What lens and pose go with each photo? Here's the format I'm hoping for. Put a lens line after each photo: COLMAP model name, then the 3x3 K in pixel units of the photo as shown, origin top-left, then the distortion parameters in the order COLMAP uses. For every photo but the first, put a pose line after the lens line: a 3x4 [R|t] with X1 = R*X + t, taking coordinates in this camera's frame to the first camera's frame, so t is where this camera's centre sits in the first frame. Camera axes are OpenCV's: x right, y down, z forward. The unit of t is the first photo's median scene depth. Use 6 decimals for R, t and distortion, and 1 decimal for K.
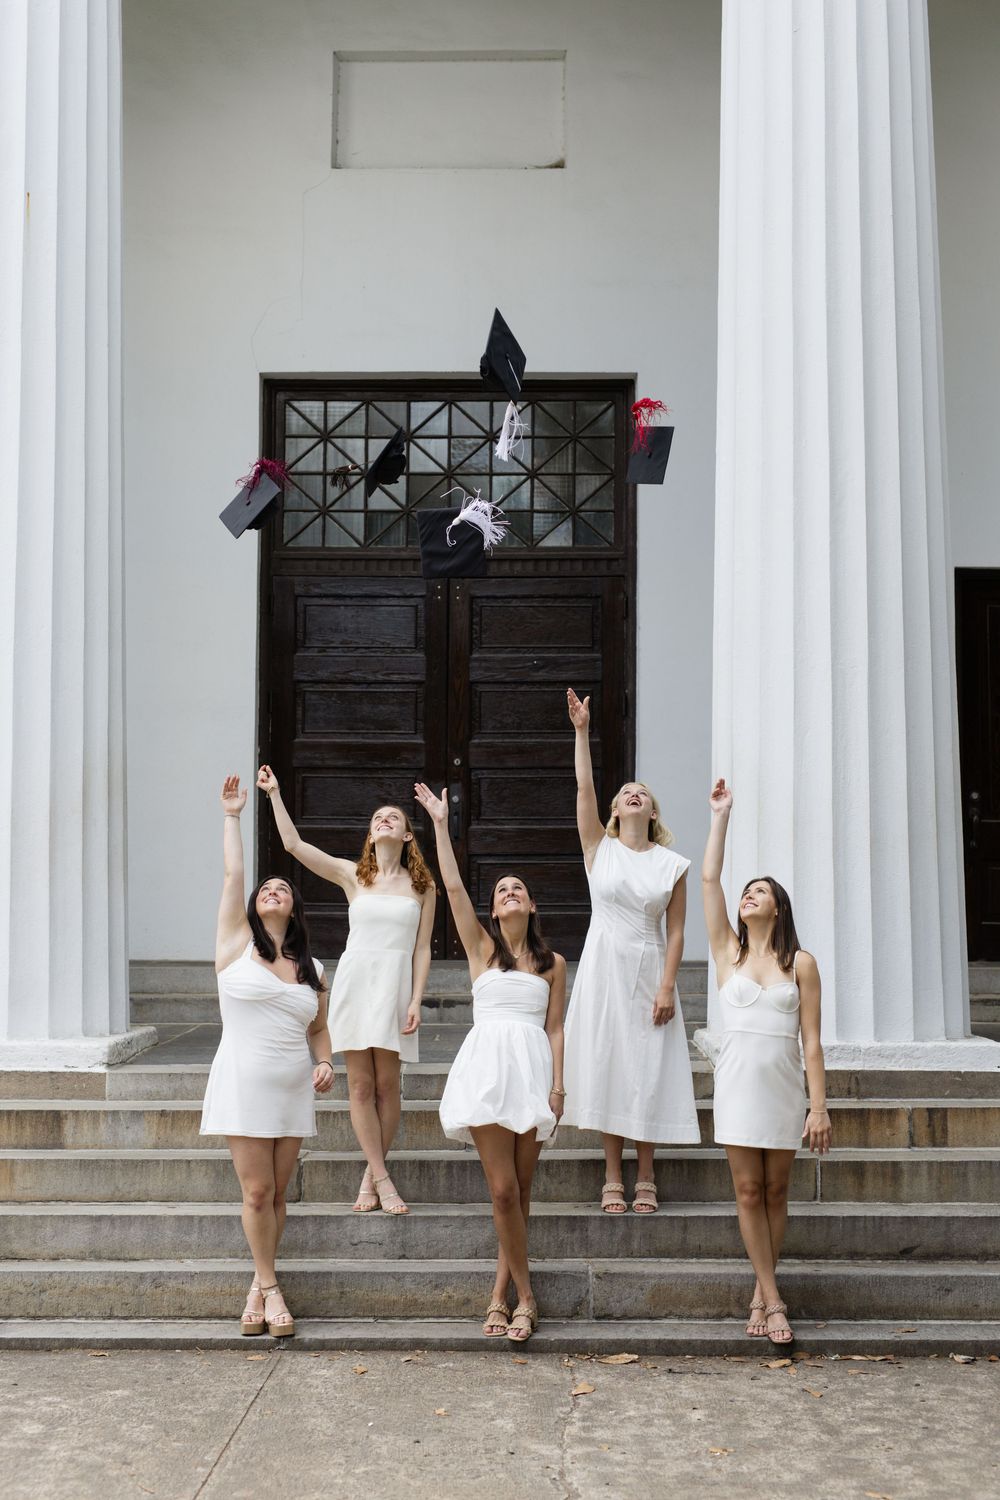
lens RADIAL K [[2145.2, 0, 501.4], [0, 2145.2, 706.6], [0, 0, 1]] dist [0.018487, 0.058239]
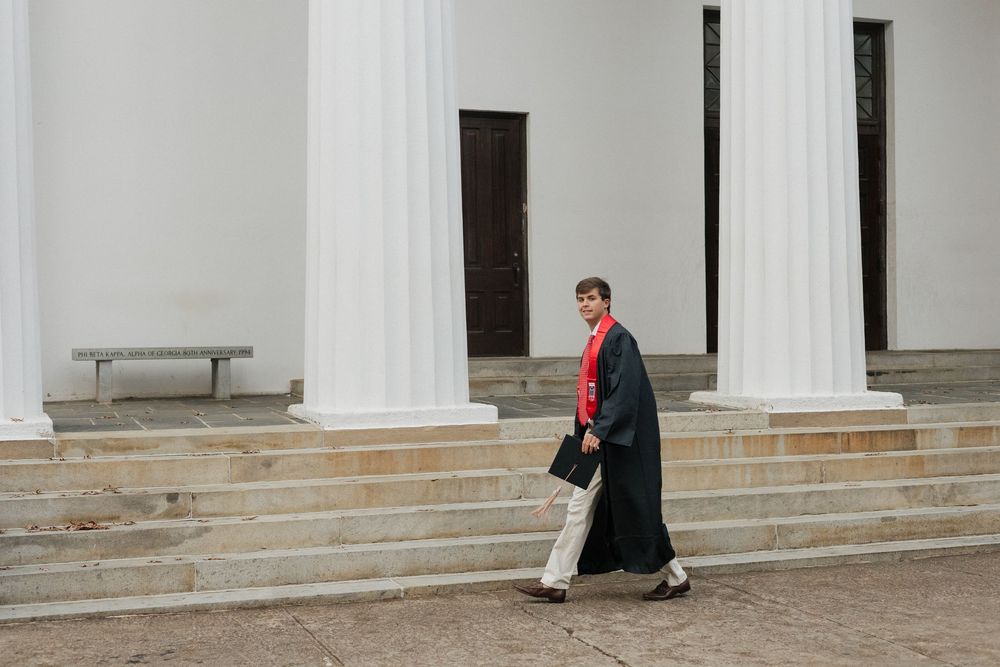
lens RADIAL K [[1449.6, 0, 500.0], [0, 1449.6, 333.5], [0, 0, 1]] dist [-0.015295, 0.062980]
pose [[0.932957, -0.012197, 0.359782, -0.667973], [-0.023250, 0.995298, 0.094030, -0.002913], [-0.359237, -0.096091, 0.928286, -0.018743]]
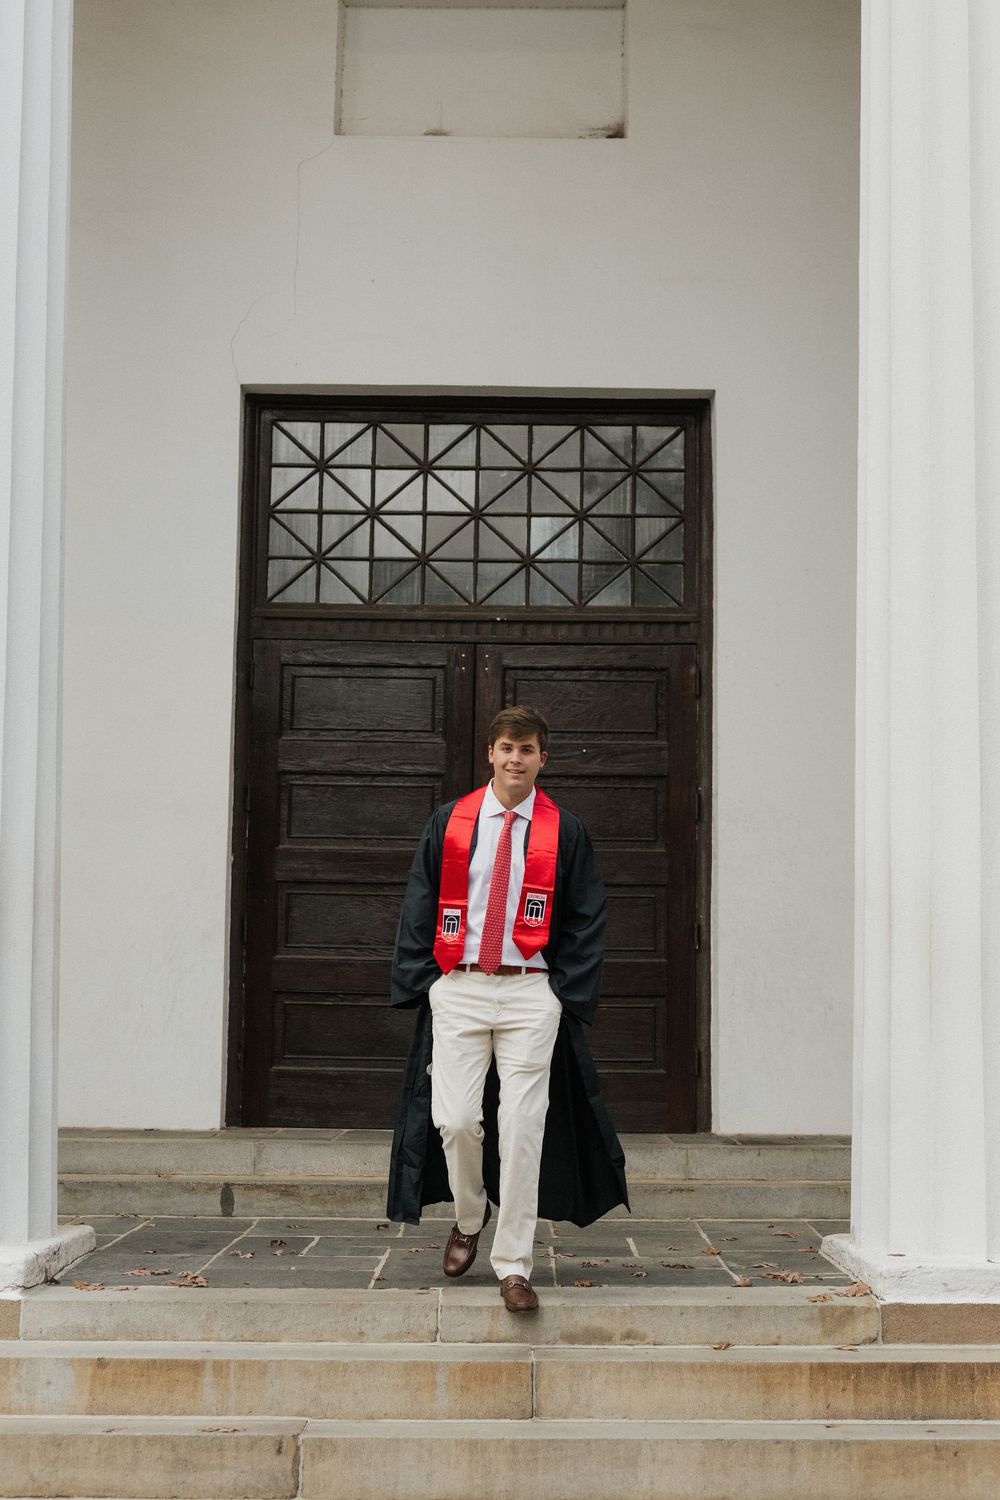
lens RADIAL K [[2248.6, 0, 499.1], [0, 2248.6, 717.4], [0, 0, 1]] dist [0.012456, -0.042713]
pose [[0.999858, 0.010440, 0.013212, -0.026432], [-0.009722, 0.998533, -0.053272, 0.011326], [-0.013749, 0.053136, 0.998493, 0.171138]]
